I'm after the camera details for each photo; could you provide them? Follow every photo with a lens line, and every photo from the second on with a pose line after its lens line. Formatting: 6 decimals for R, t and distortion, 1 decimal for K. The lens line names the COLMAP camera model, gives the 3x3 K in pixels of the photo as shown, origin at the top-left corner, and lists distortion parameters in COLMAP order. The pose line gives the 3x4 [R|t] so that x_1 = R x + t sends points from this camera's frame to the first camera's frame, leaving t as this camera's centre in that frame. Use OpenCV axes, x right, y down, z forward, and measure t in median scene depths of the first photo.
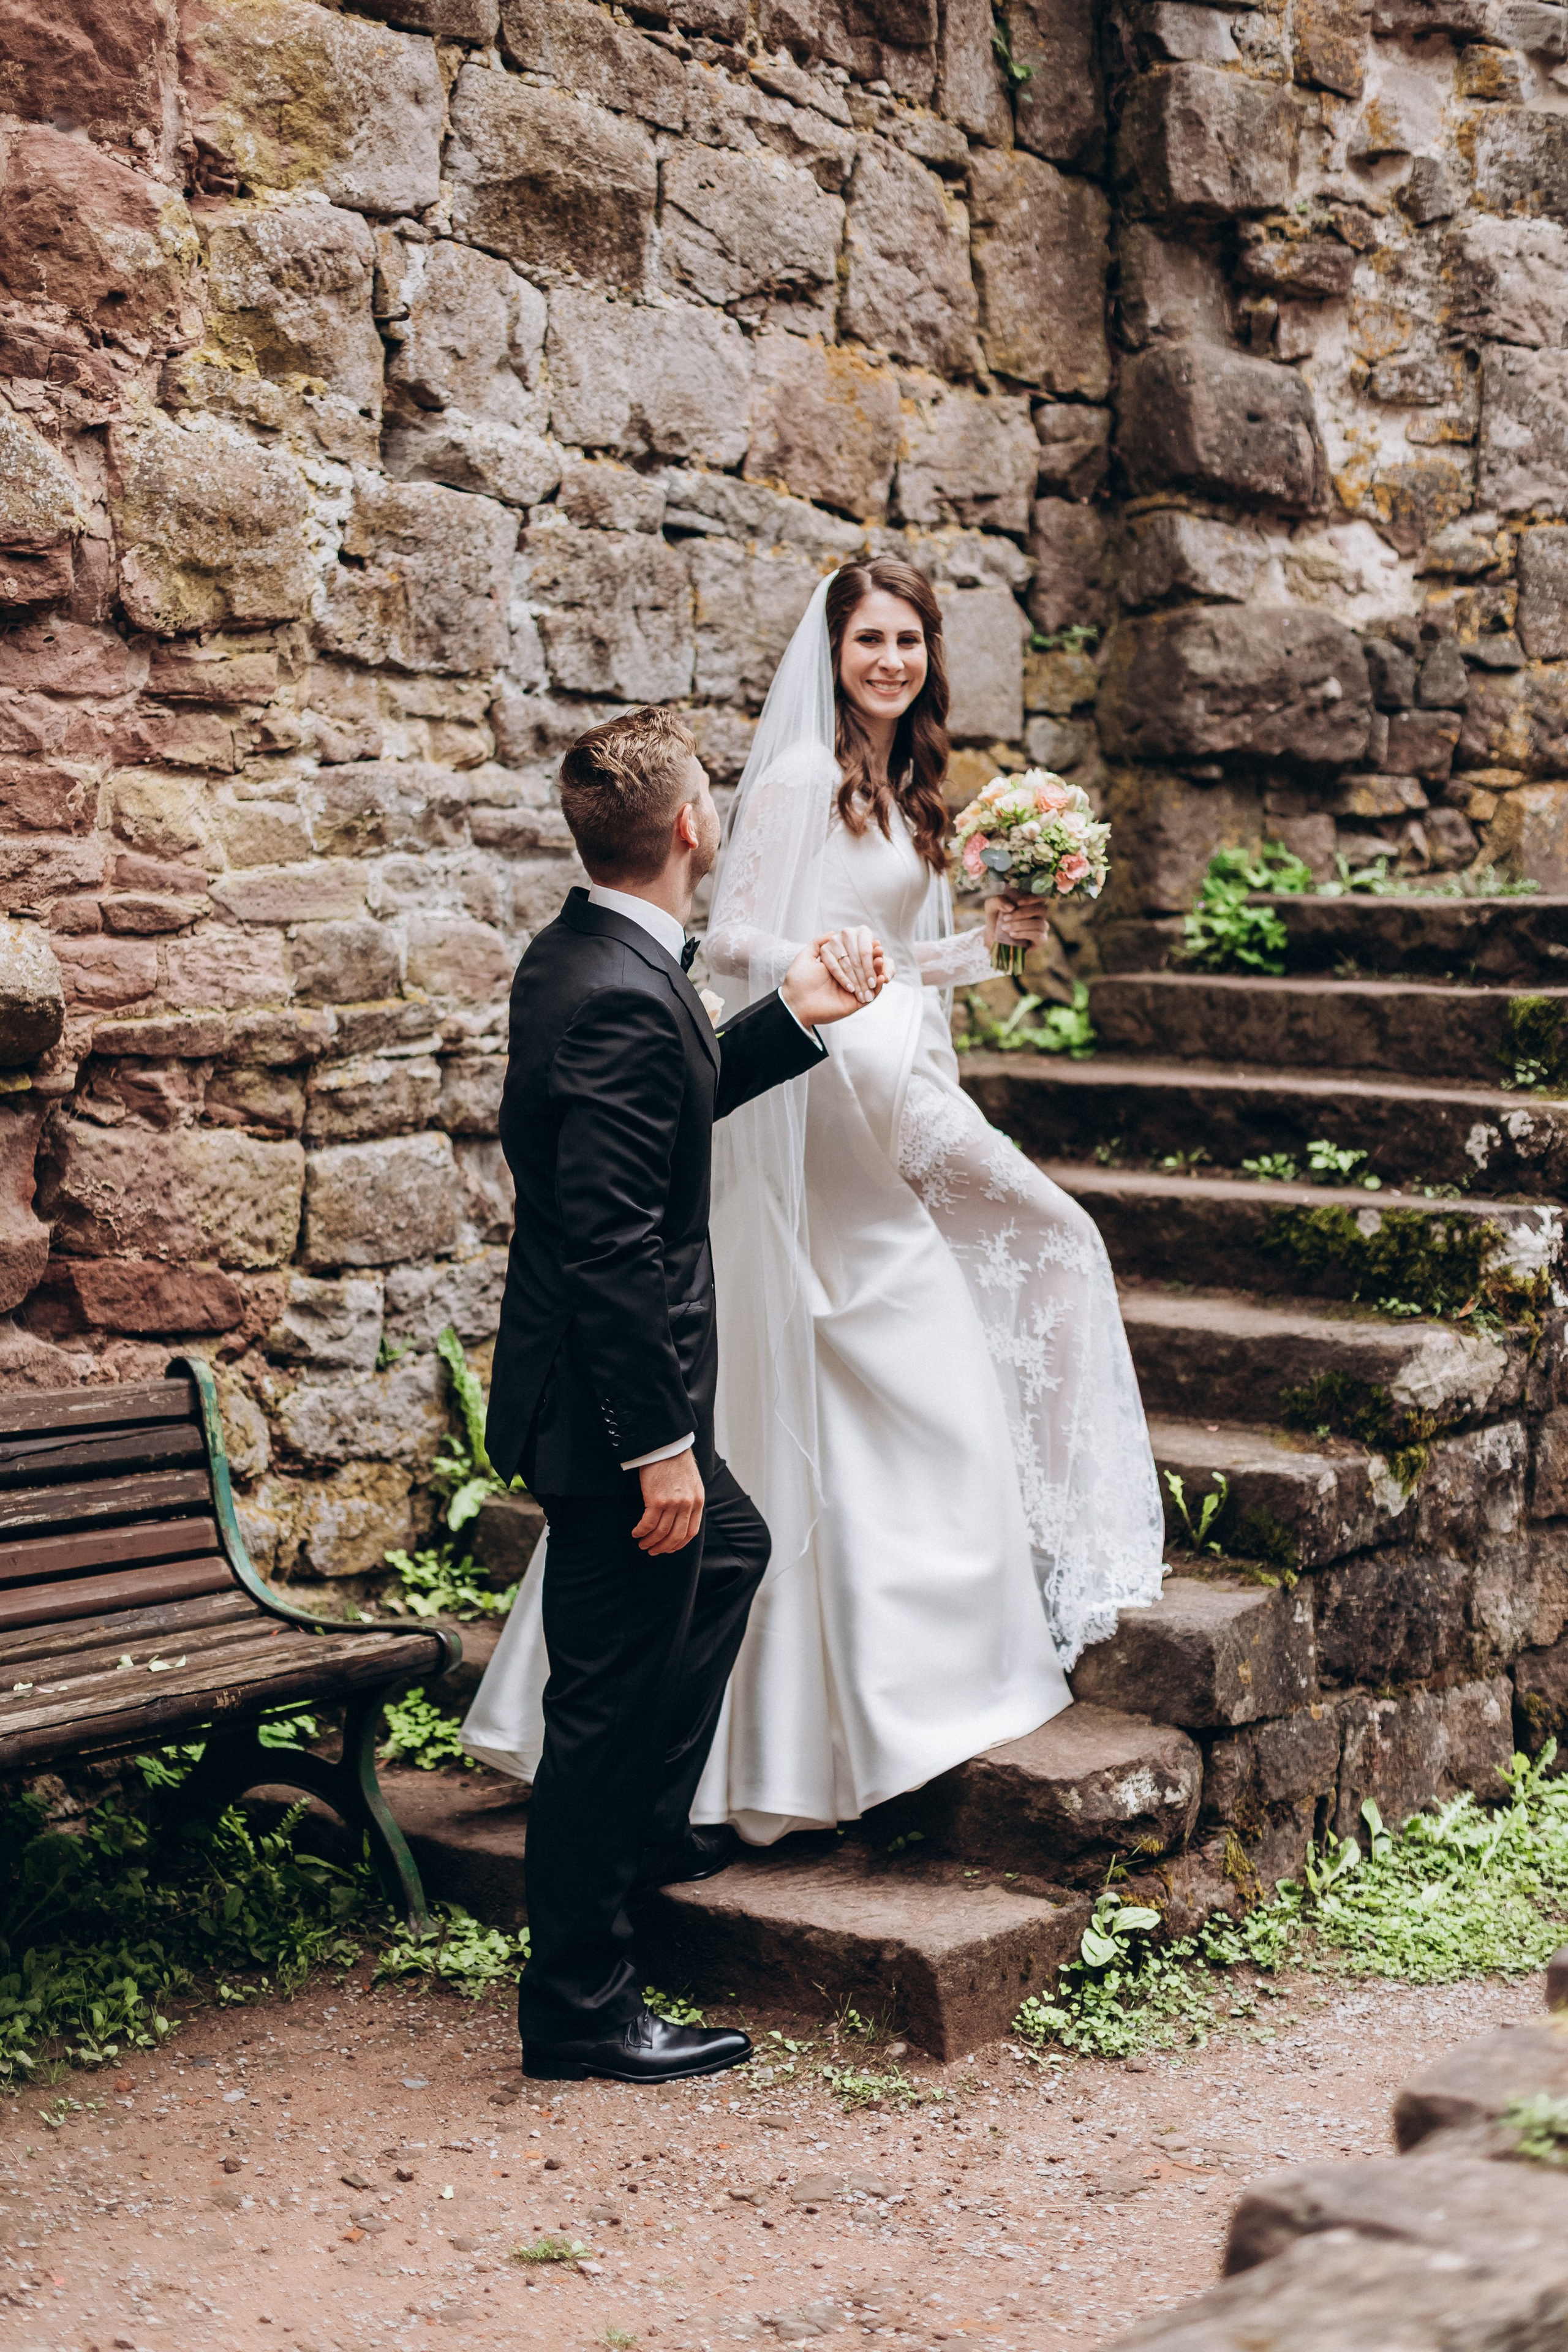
lens RADIAL K [[3543.3, 0, 784.0], [0, 3543.3, 1176.0], [0, 0, 1]] dist [-0.006129, 0.023772]
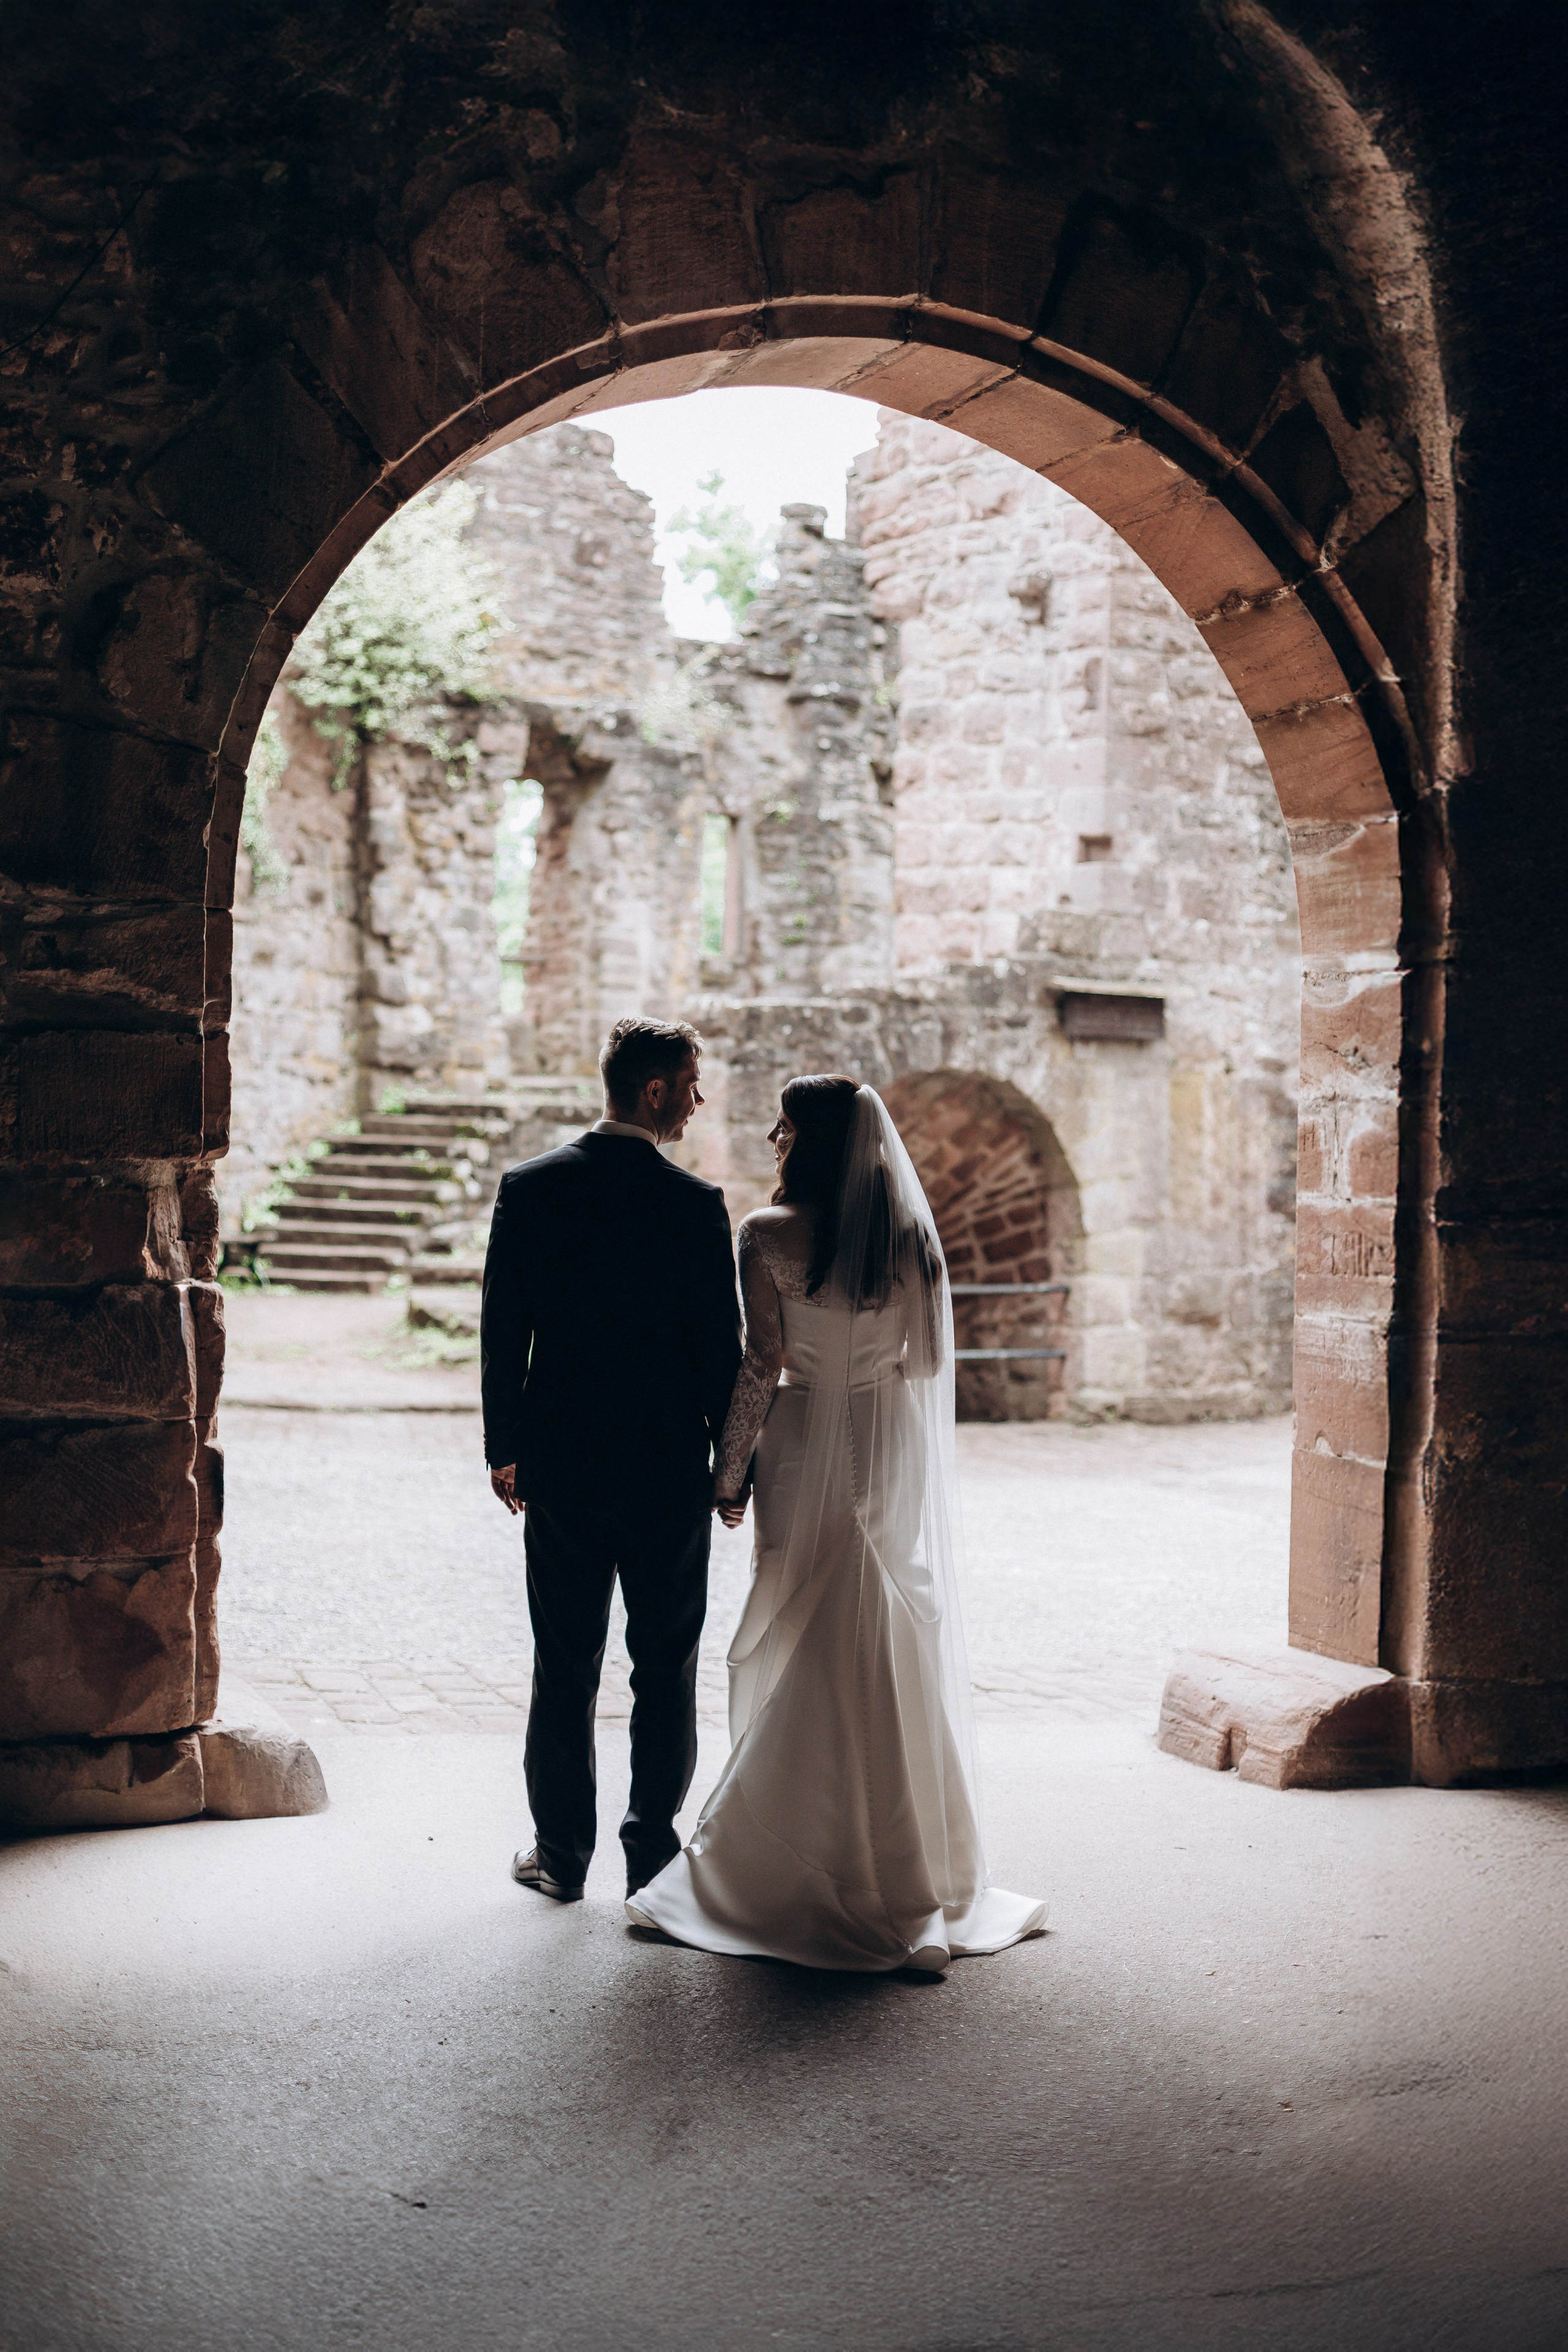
lens RADIAL K [[3543.3, 0, 784.0], [0, 3543.3, 1176.0], [0, 0, 1]] dist [-0.006129, 0.023772]
pose [[0.948860, 0.005593, 0.315647, -0.720660], [0.008284, 0.999058, -0.042605, 0.187373], [-0.315588, 0.043041, 0.947920, -2.980939]]
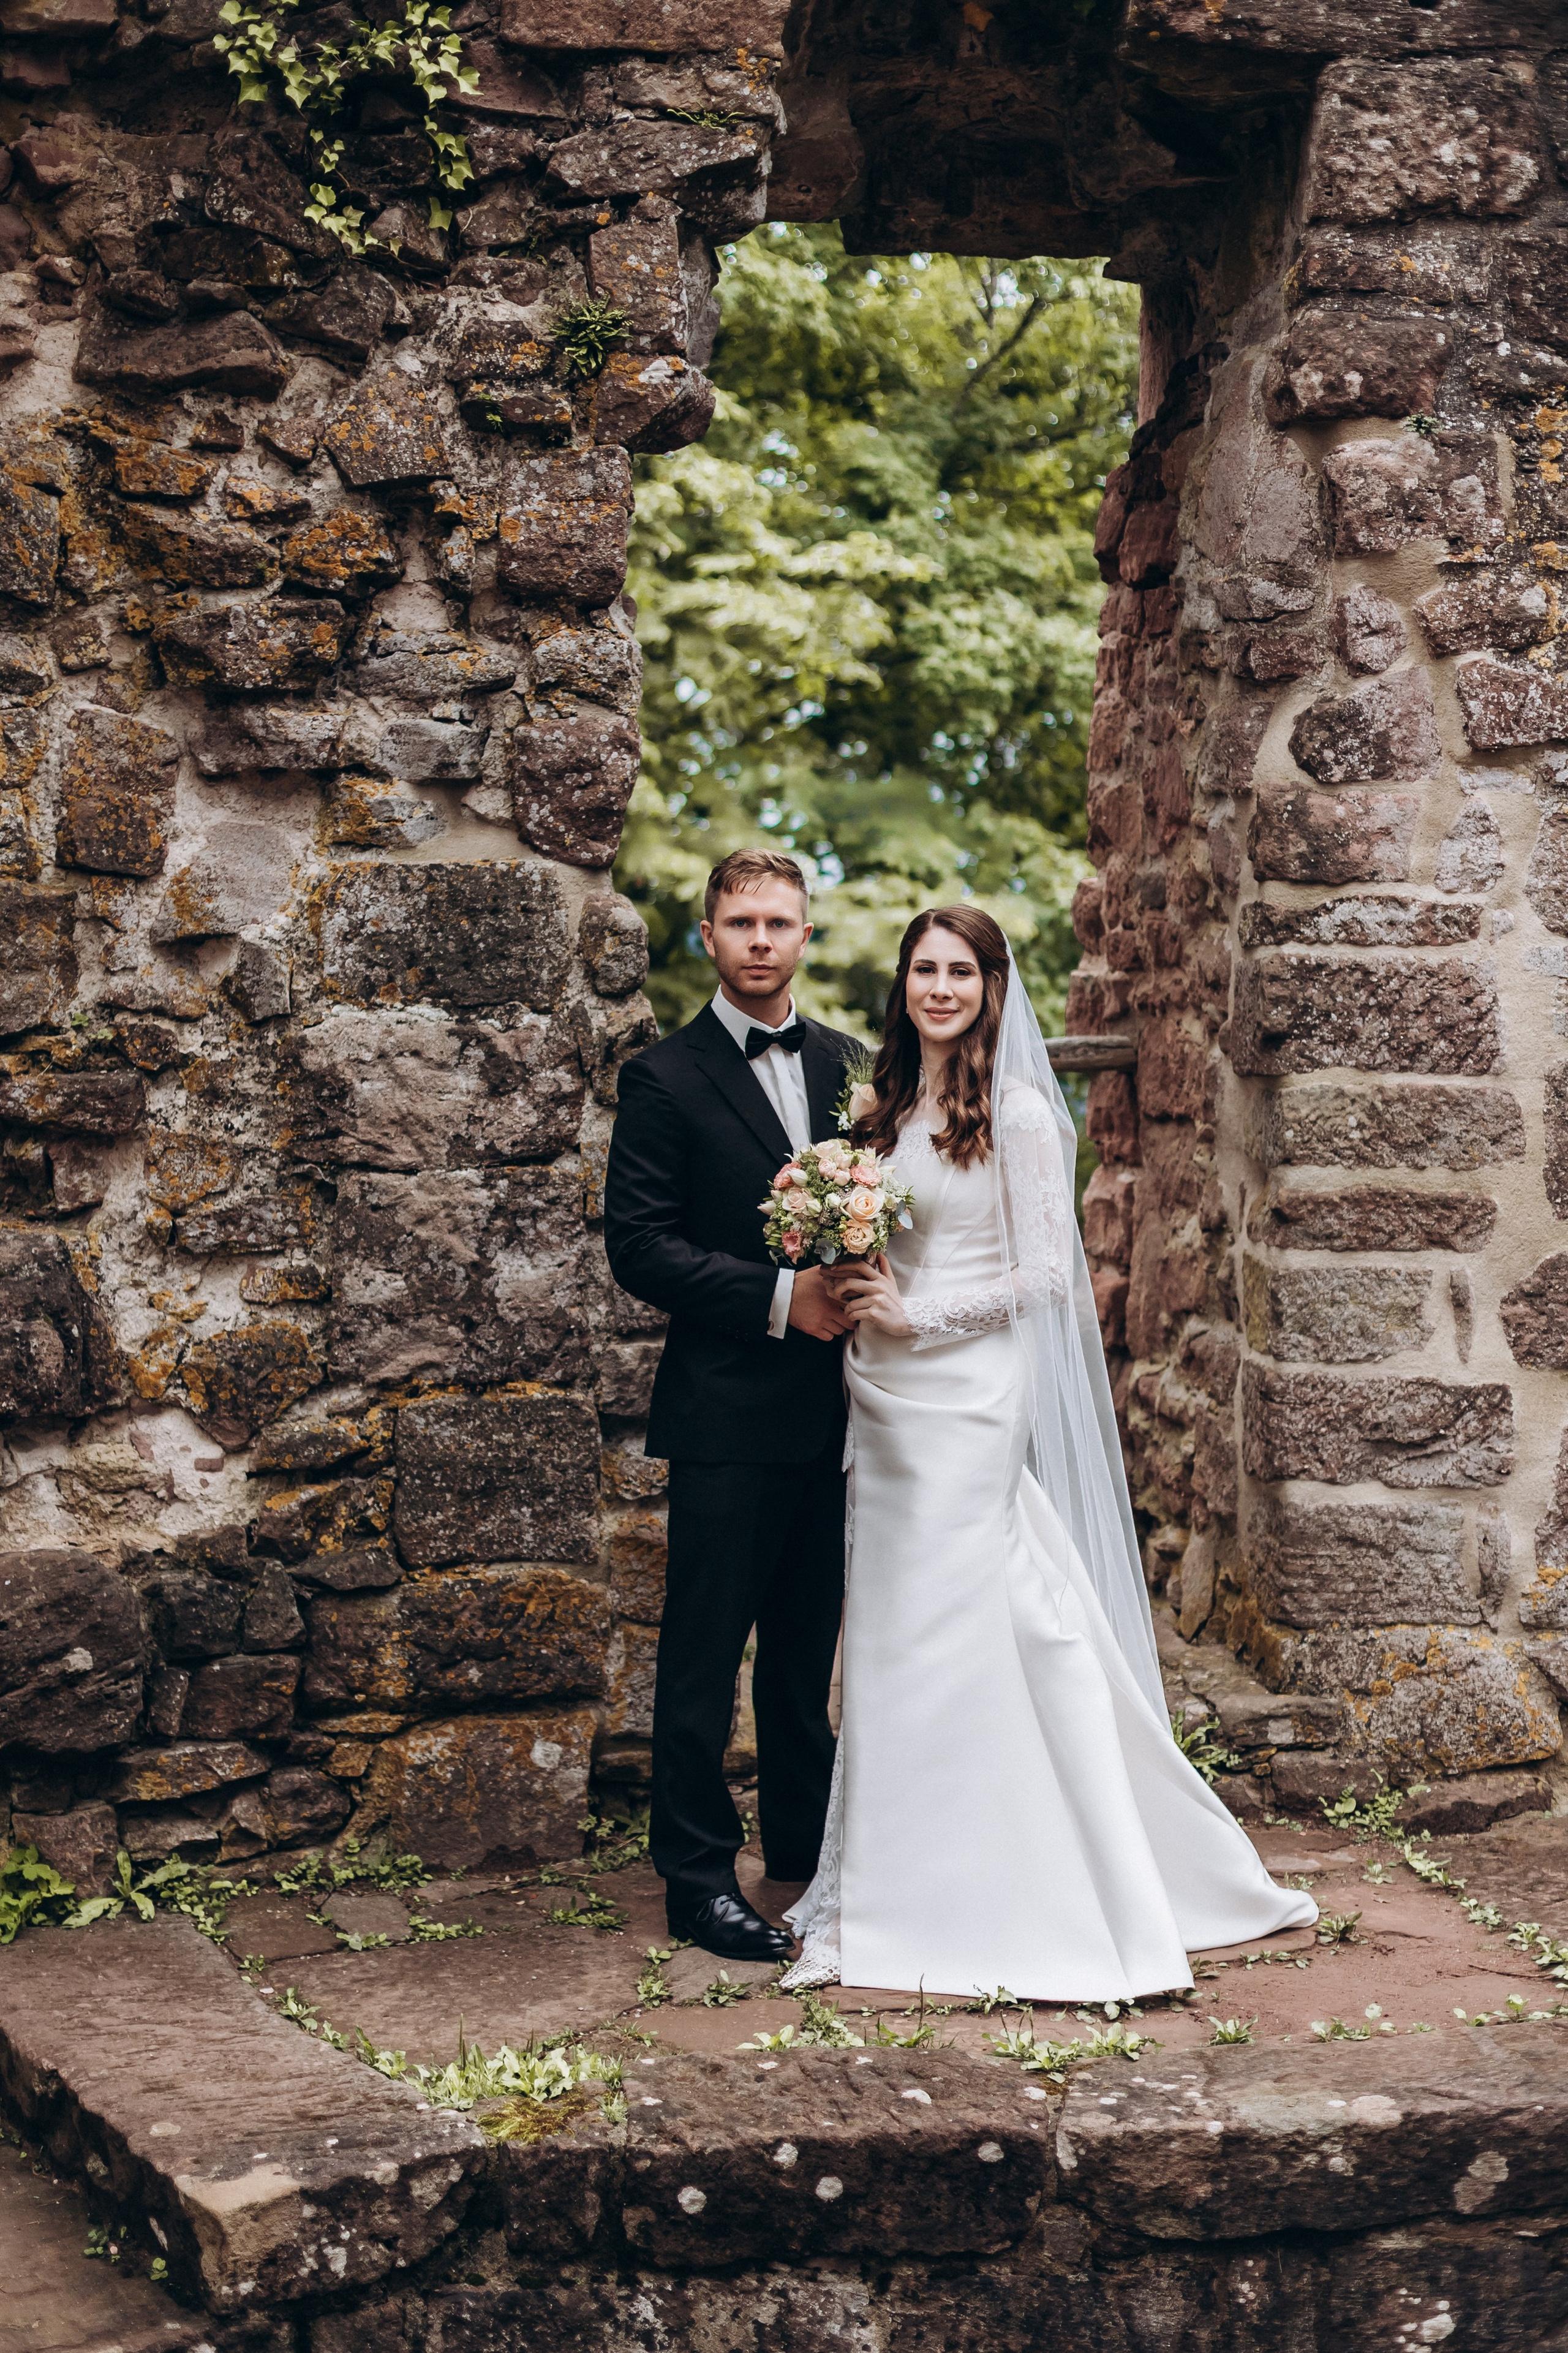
lens RADIAL K [[3544.5, 0, 784.0], [0, 3544.5, 1176.5], [0, 0, 1]] dist [-0.006129, 0.023772]
pose [[0.988766, -0.016340, -0.148574, 0.413370], [0.018160, 0.999776, 0.010903, -0.241864], [0.148363, -0.013479, 0.988841, 0.240682]]
